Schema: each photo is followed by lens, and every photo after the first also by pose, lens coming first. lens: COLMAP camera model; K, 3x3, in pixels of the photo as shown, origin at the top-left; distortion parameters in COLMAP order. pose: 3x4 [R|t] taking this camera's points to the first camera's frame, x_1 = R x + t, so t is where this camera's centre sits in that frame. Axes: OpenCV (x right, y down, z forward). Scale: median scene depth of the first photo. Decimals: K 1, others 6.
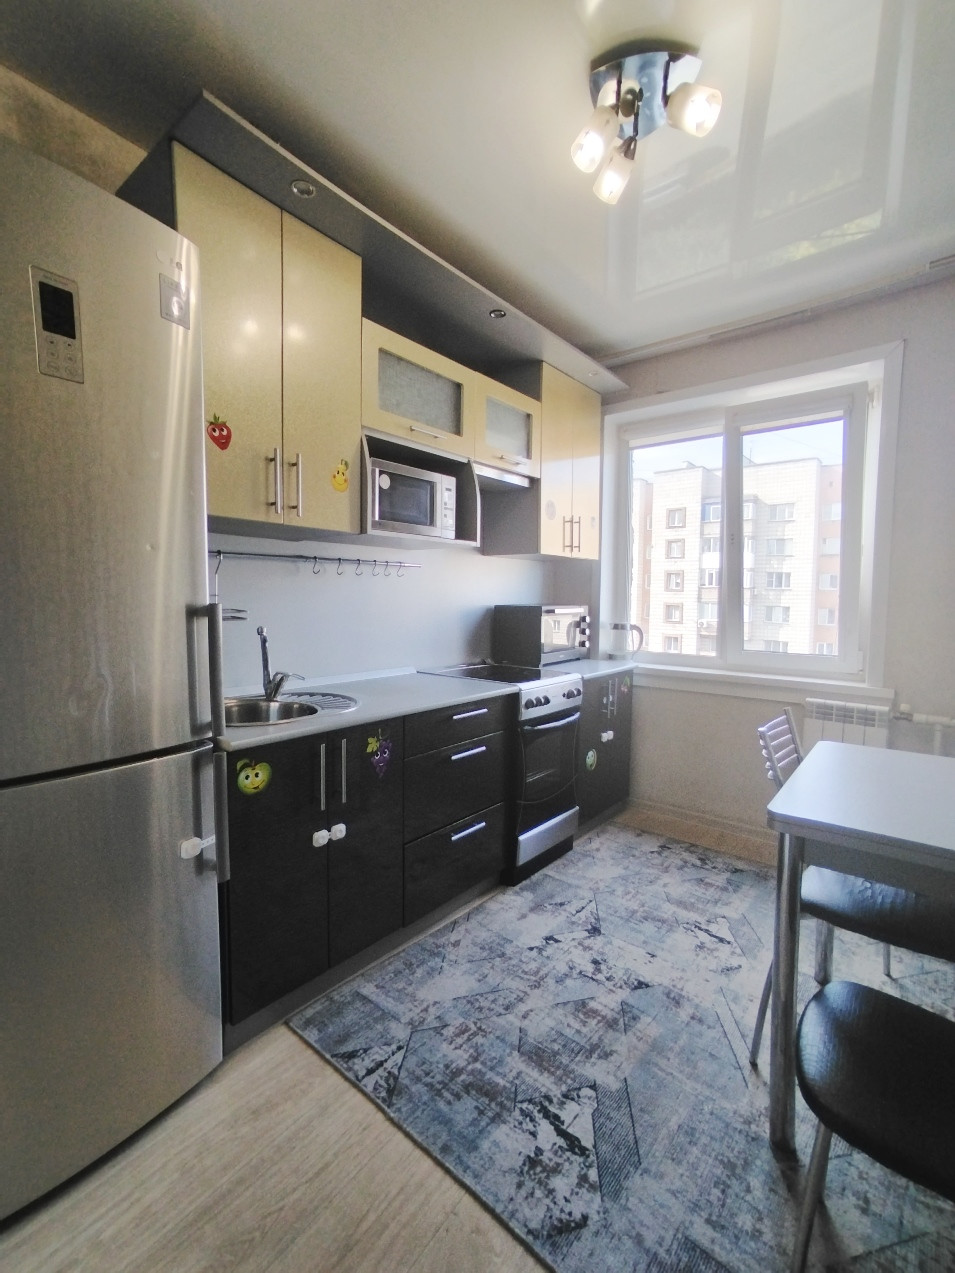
lens RADIAL K [[584.2, 0, 476.2], [0, 584.2, 632.6], [0, 0, 1]] dist [-0.052009, 0.042946]
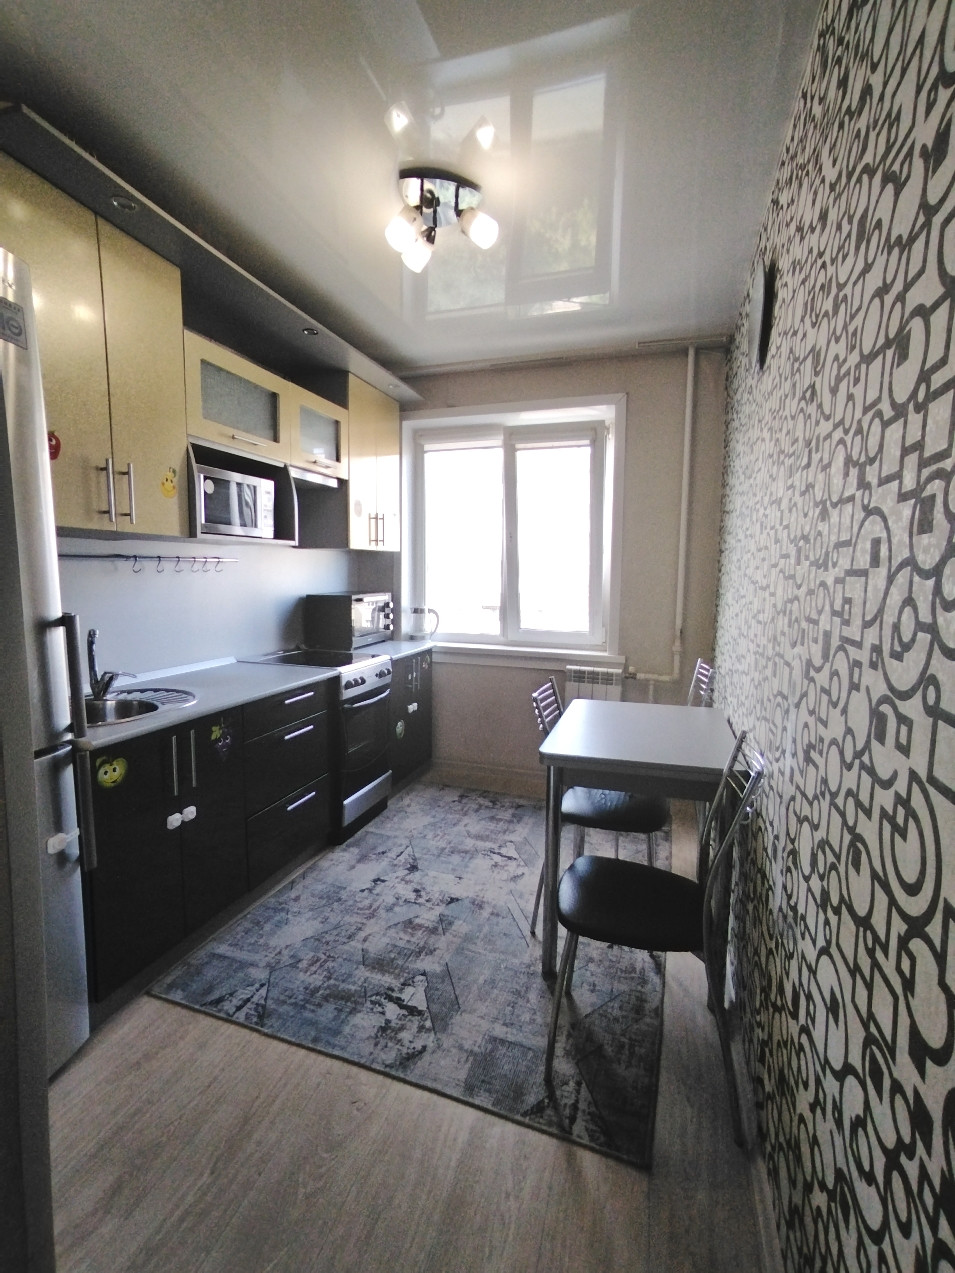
lens RADIAL K [[584.2, 0, 473.6], [0, 584.2, 631.4], [0, 0, 1]] dist [-0.052009, 0.042946]
pose [[0.937458, -0.036407, 0.346189, -0.088192], [0.021123, 0.998633, 0.047822, -0.039675], [-0.347456, -0.037518, 0.936945, -0.184770]]
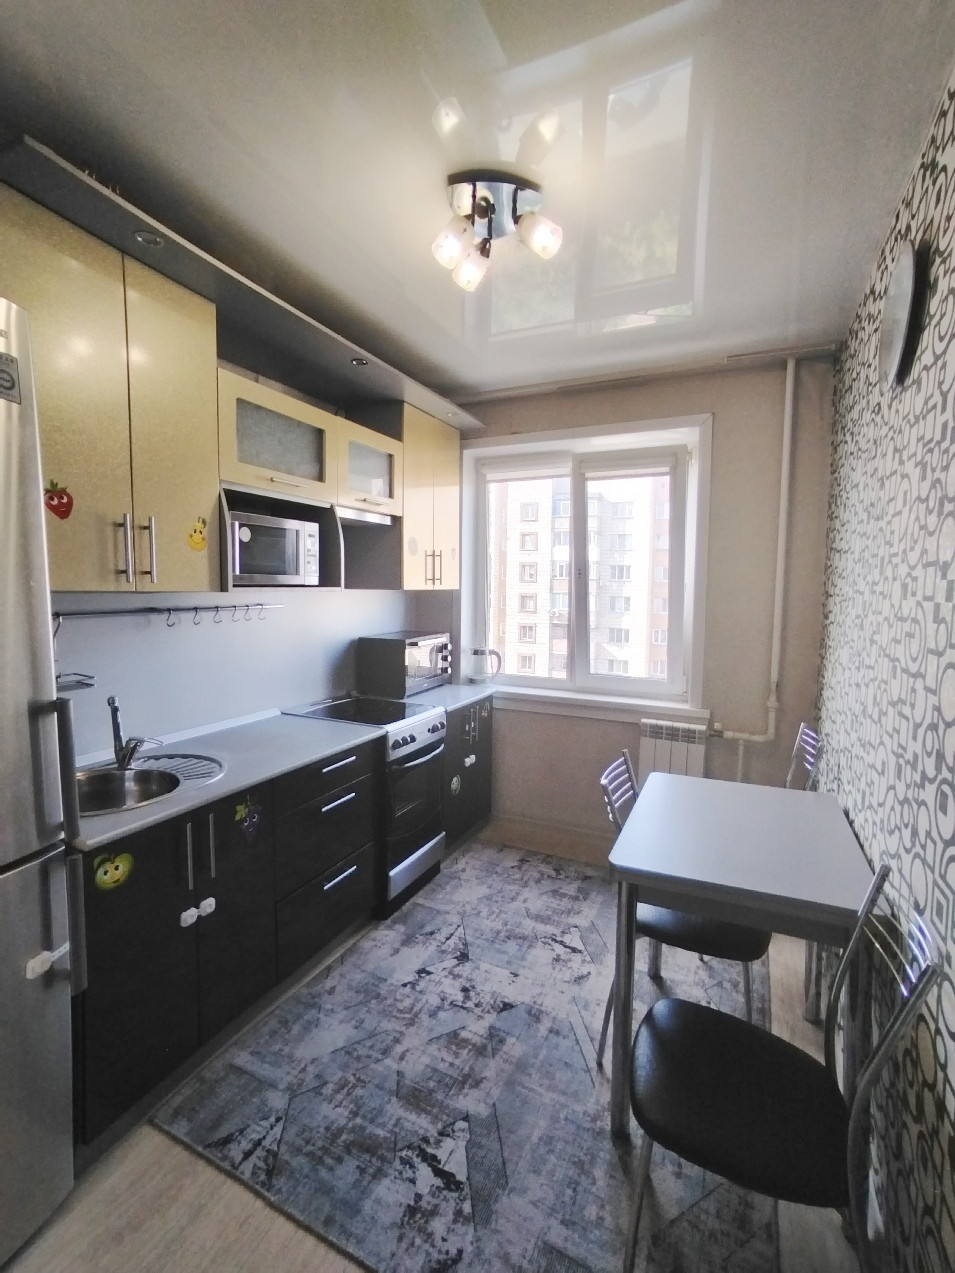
lens RADIAL K [[584.2, 0, 474.1], [0, 584.2, 632.5], [0, 0, 1]] dist [-0.052009, 0.042946]
pose [[0.972376, -0.019632, 0.232594, -0.014320], [0.015363, 0.999679, 0.020152, -0.120306], [-0.232915, -0.016022, 0.972365, -0.043138]]
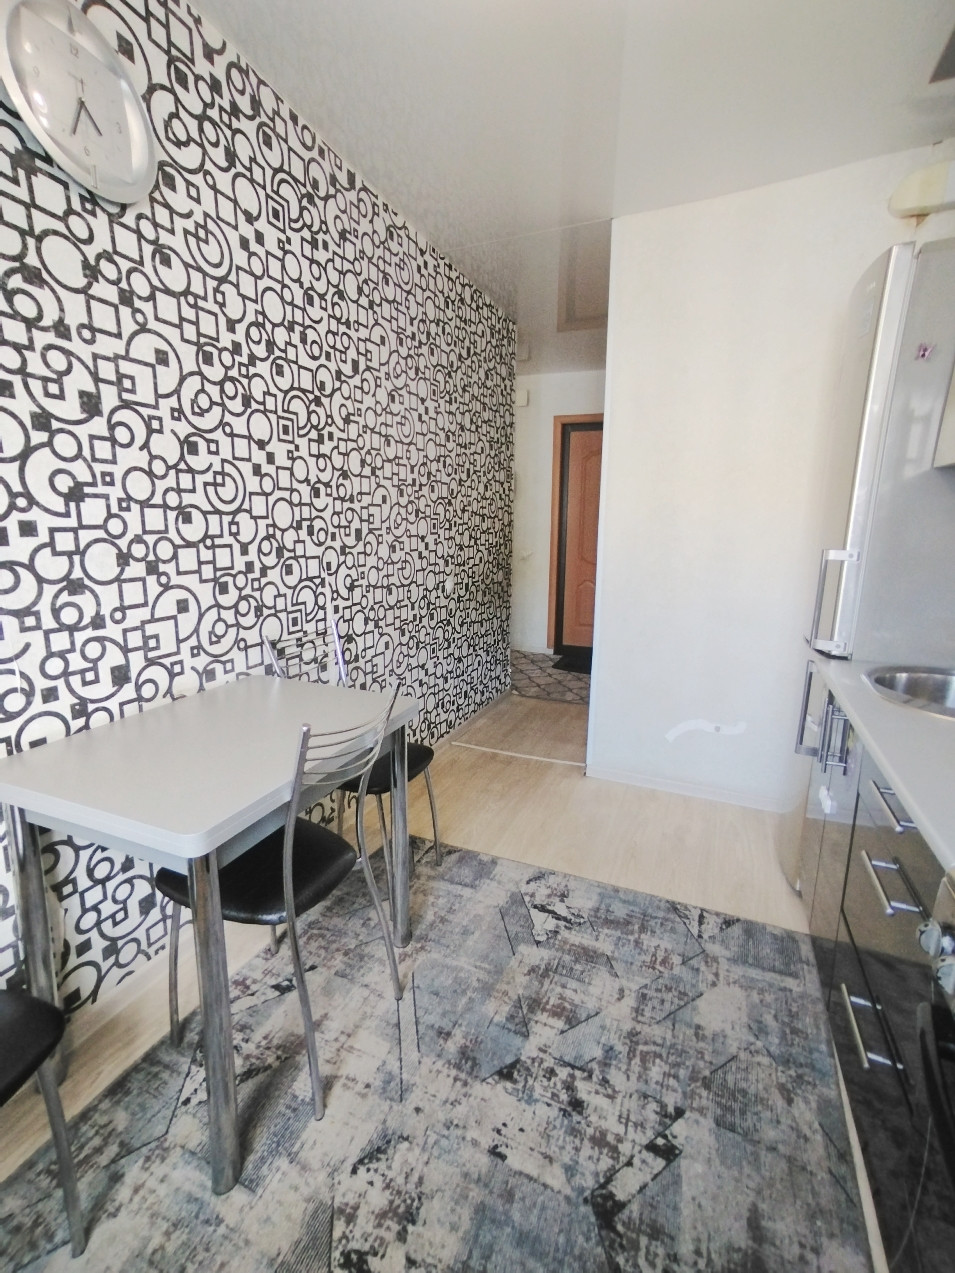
lens RADIAL K [[584.2, 0, 469.5], [0, 584.2, 636.9], [0, 0, 1]] dist [-0.052009, 0.042946]
pose [[-0.963338, 0.026610, -0.266966, 0.495098], [-0.043163, 0.966735, 0.252110, -0.109784], [0.264795, 0.254391, -0.930145, 1.466134]]
